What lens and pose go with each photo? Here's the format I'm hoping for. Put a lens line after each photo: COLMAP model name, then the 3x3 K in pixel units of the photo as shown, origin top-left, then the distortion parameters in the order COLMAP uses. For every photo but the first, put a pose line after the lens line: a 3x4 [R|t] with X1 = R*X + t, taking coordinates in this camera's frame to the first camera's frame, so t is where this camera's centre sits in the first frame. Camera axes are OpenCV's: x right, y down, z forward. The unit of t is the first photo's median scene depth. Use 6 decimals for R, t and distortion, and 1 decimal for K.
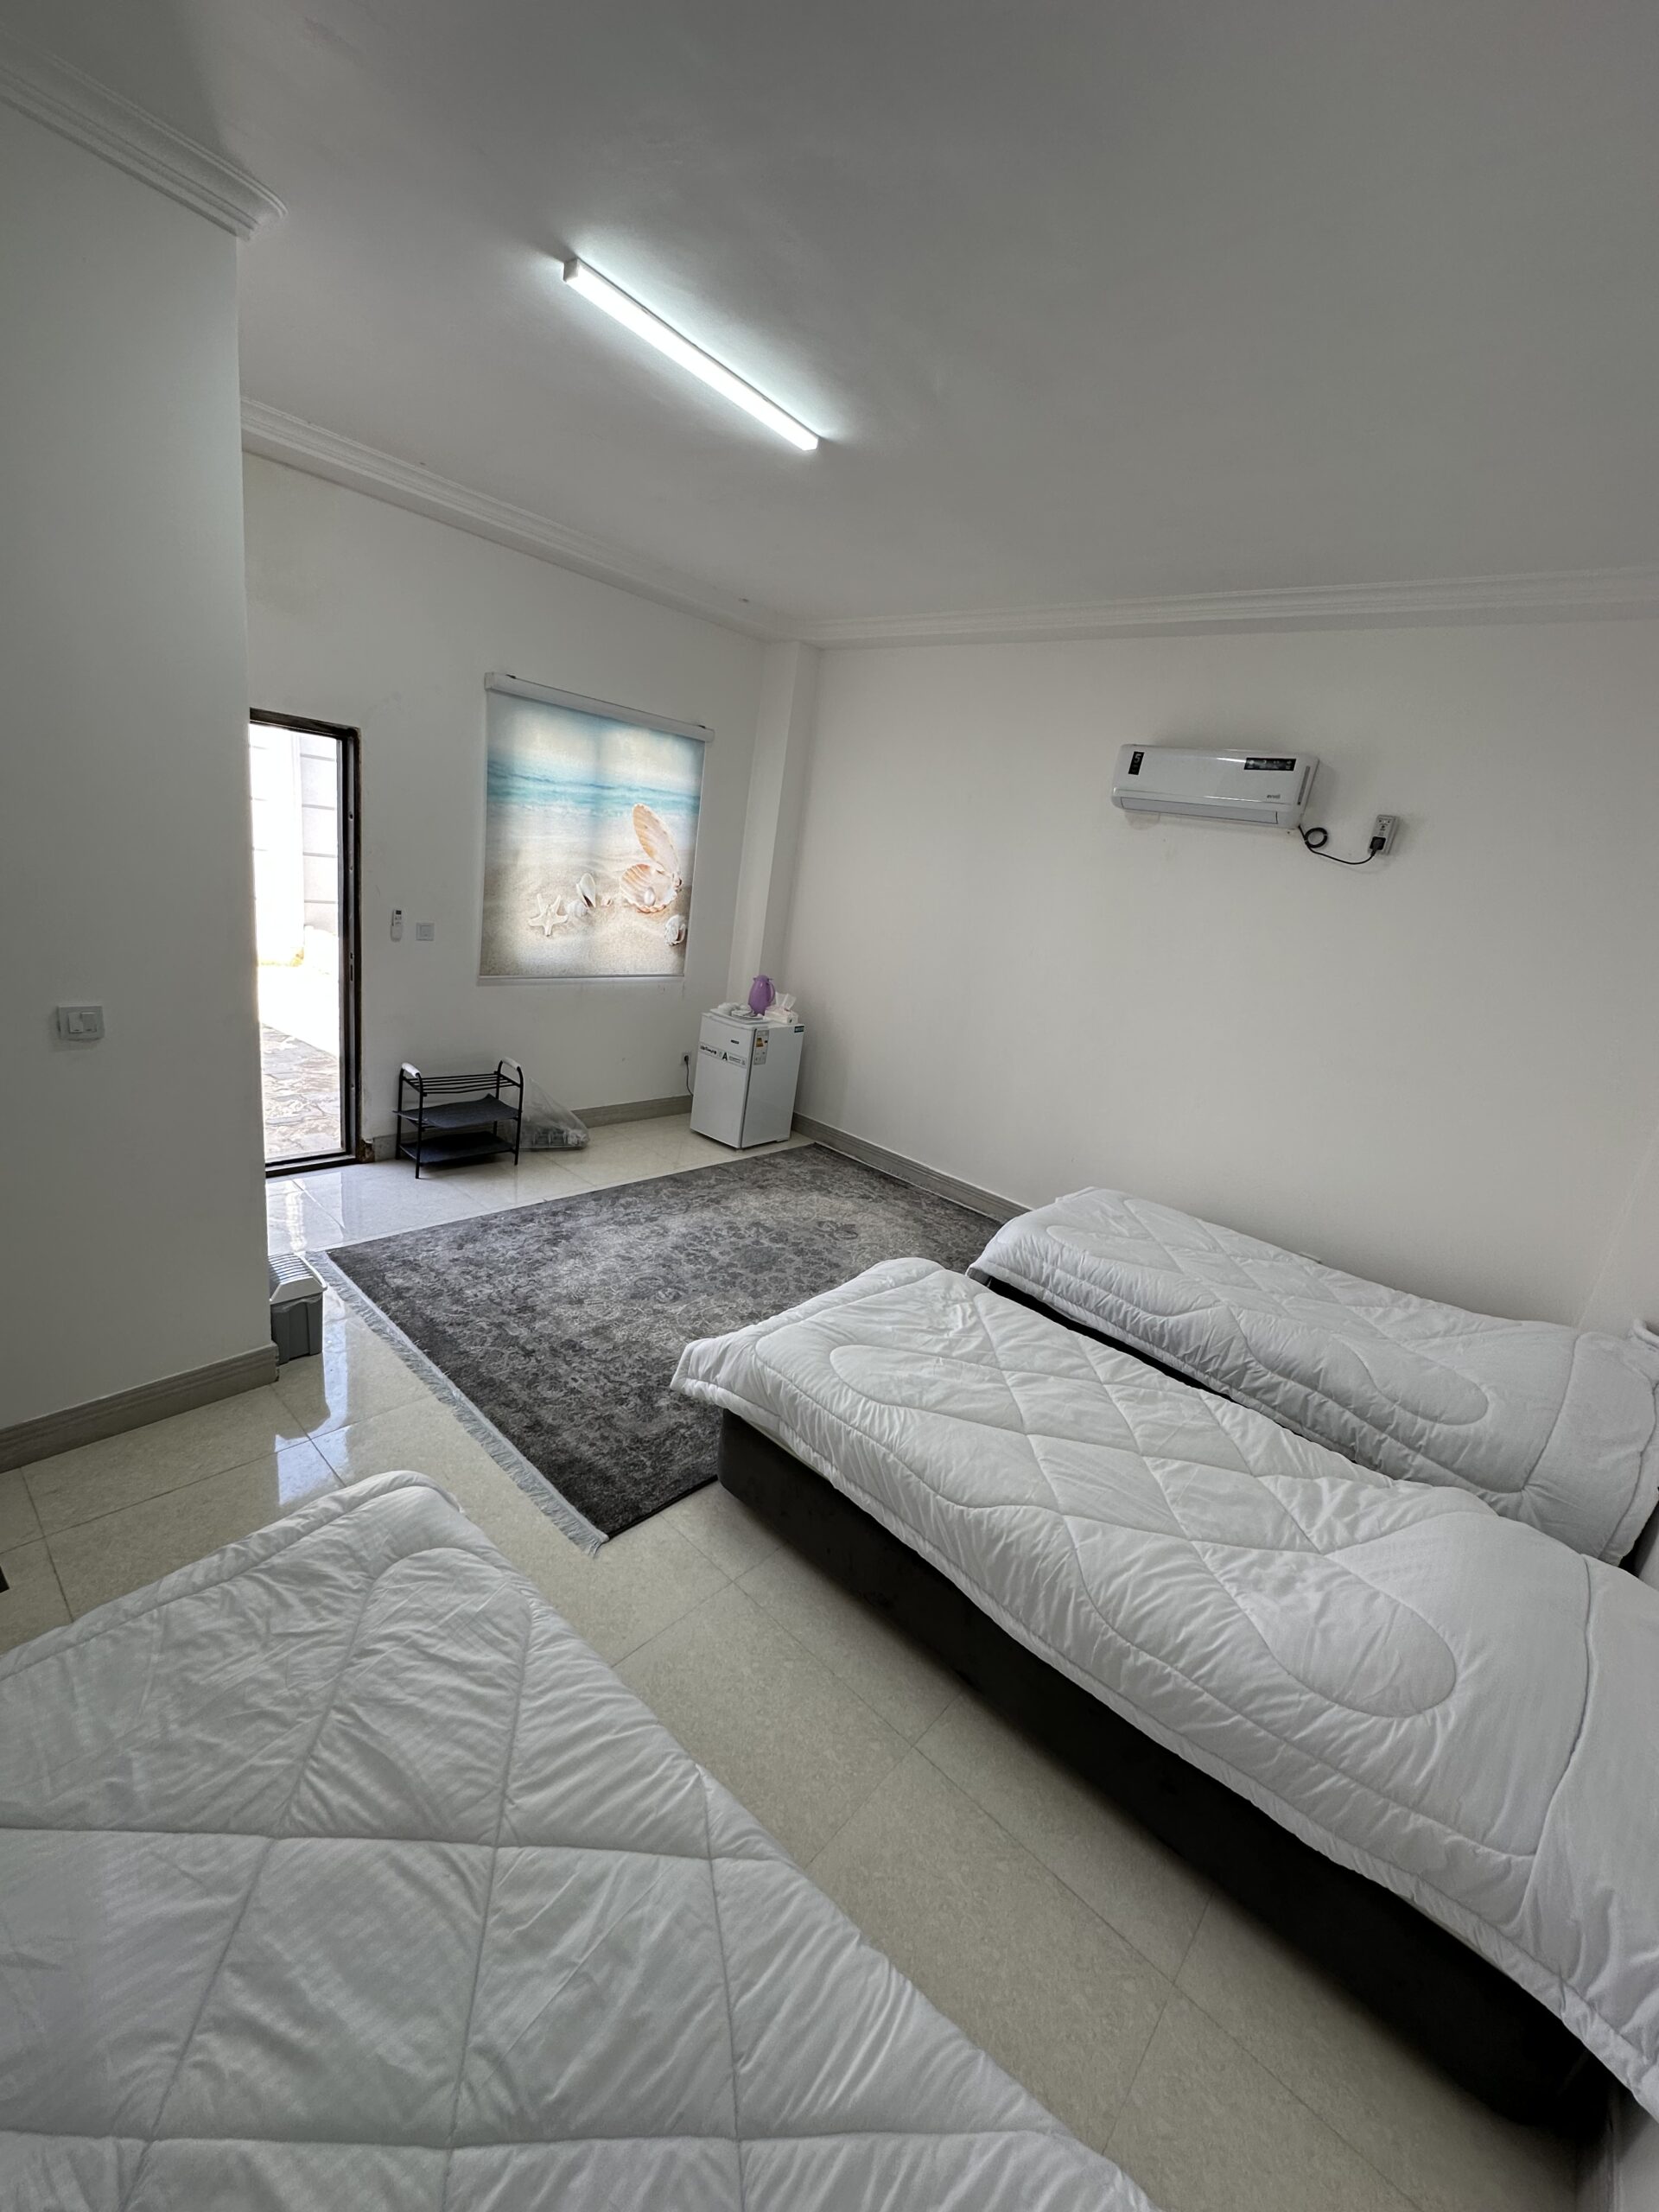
lens RADIAL K [[877.3, 0, 831.2], [0, 877.3, 1105.7], [0, 0, 1]] dist [-0.003920, 0.001190]
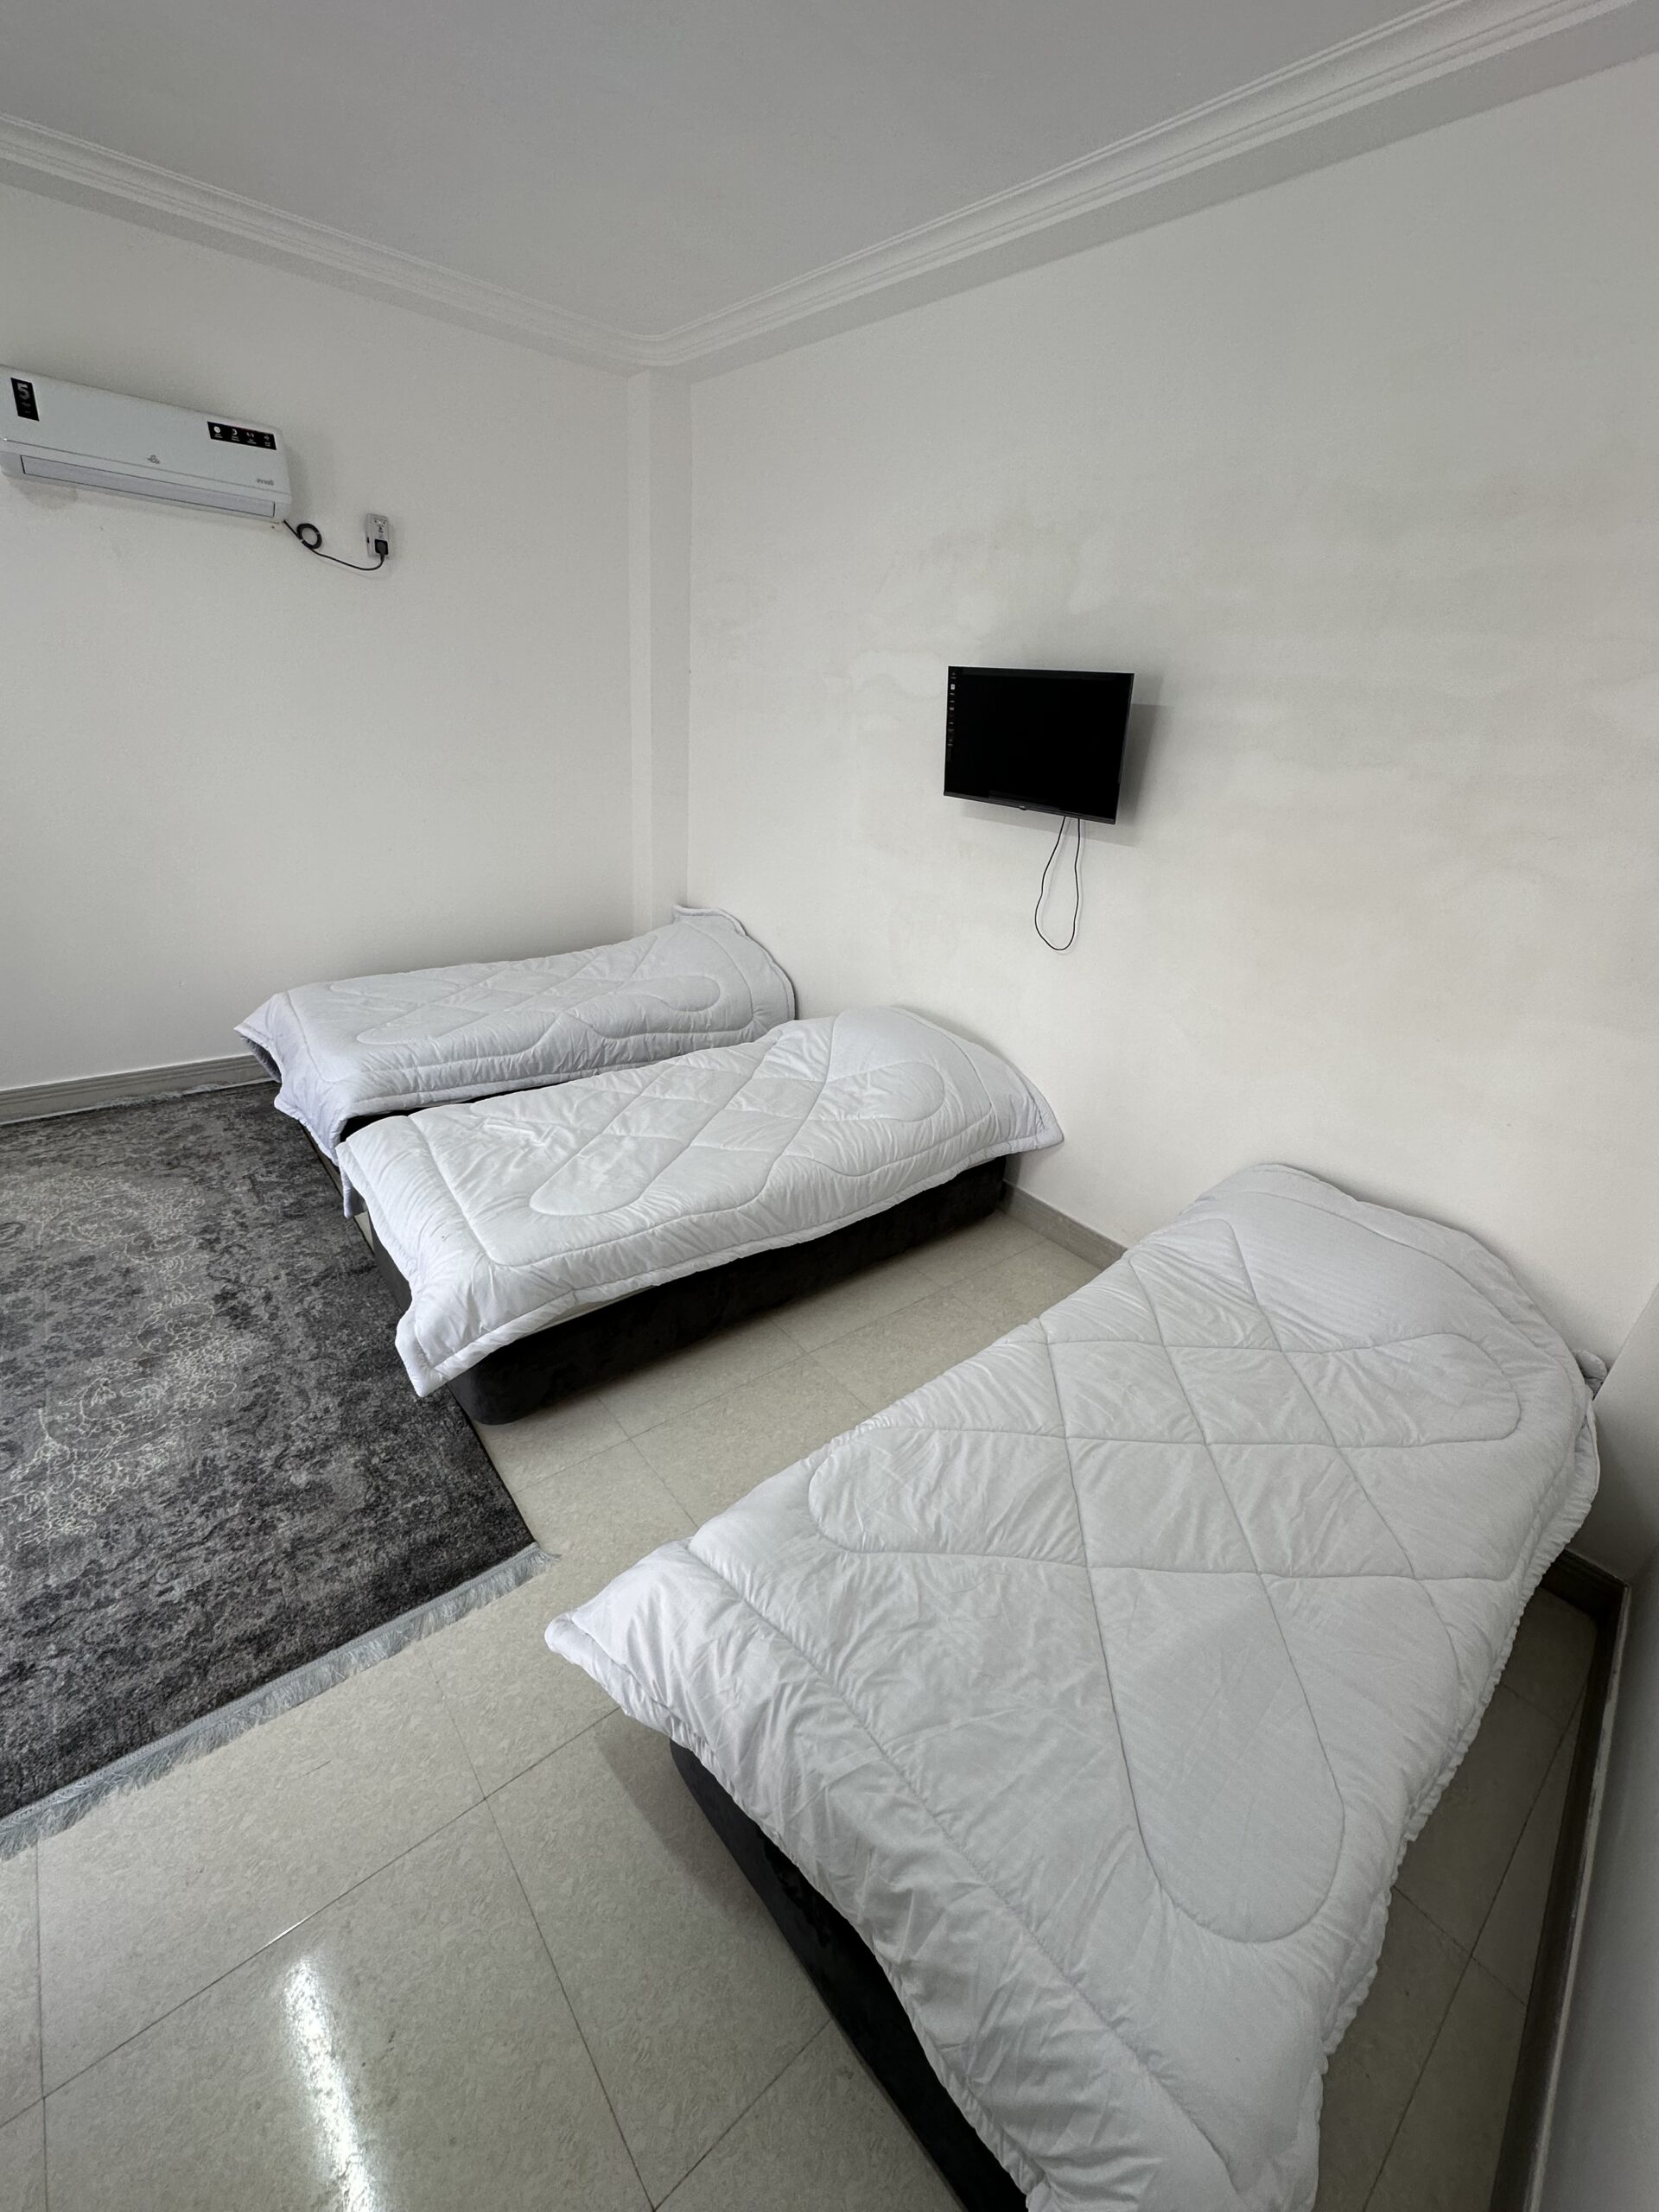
lens RADIAL K [[877.3, 0, 831.2], [0, 877.3, 1105.7], [0, 0, 1]] dist [-0.003920, 0.001190]
pose [[0.173043, -0.527398, 0.831810, -0.588626], [0.220574, 0.843851, 0.489146, -0.178741], [-0.959898, 0.098832, 0.262352, 0.402876]]
